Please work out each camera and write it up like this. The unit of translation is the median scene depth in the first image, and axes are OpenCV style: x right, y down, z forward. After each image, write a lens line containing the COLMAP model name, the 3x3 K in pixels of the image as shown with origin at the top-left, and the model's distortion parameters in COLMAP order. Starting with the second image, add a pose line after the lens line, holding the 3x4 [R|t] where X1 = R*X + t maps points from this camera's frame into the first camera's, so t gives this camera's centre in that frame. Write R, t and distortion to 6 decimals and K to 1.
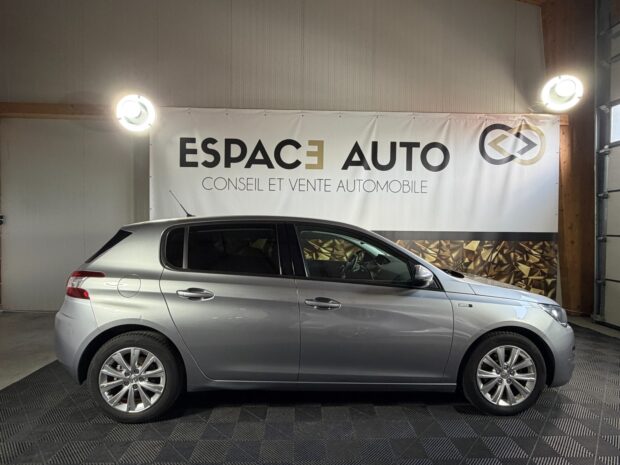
lens RADIAL K [[338.3, 0, 313.4], [0, 338.3, 230.0], [0, 0, 1]] dist [-0.005425, -0.000513]
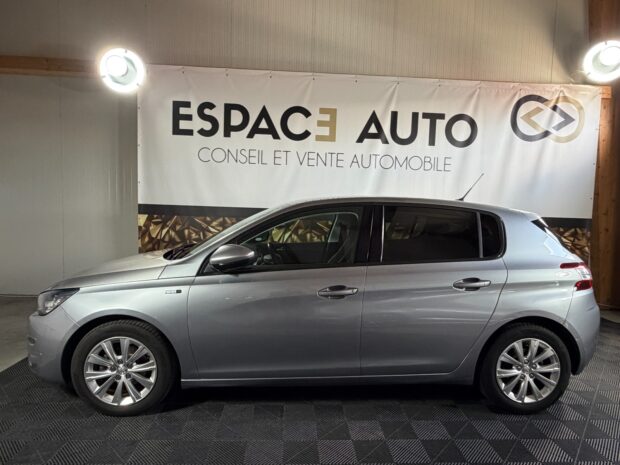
lens RADIAL K [[379.8, 0, 309.3], [0, 379.8, 230.1], [0, 0, 1]] dist [-0.000013, -0.003723]
pose [[0.999581, 0.020360, 0.020552, -0.055429], [-0.021438, 0.998327, 0.053701, -0.000658], [-0.019425, -0.054119, 0.998346, -0.003012]]
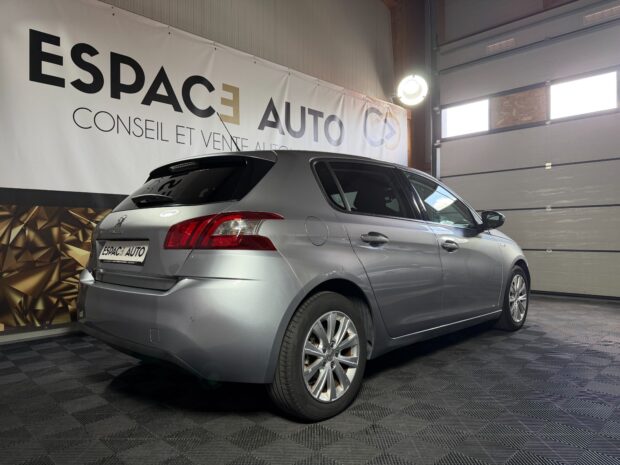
lens RADIAL K [[436.6, 0, 309.2], [0, 436.6, 232.5], [0, 0, 1]] dist [0.025704, -0.035845]
pose [[0.729382, -0.012701, 0.683989, -0.553821], [0.023091, 0.999715, -0.006060, 0.081821], [-0.683717, 0.020214, 0.729467, 0.150657]]
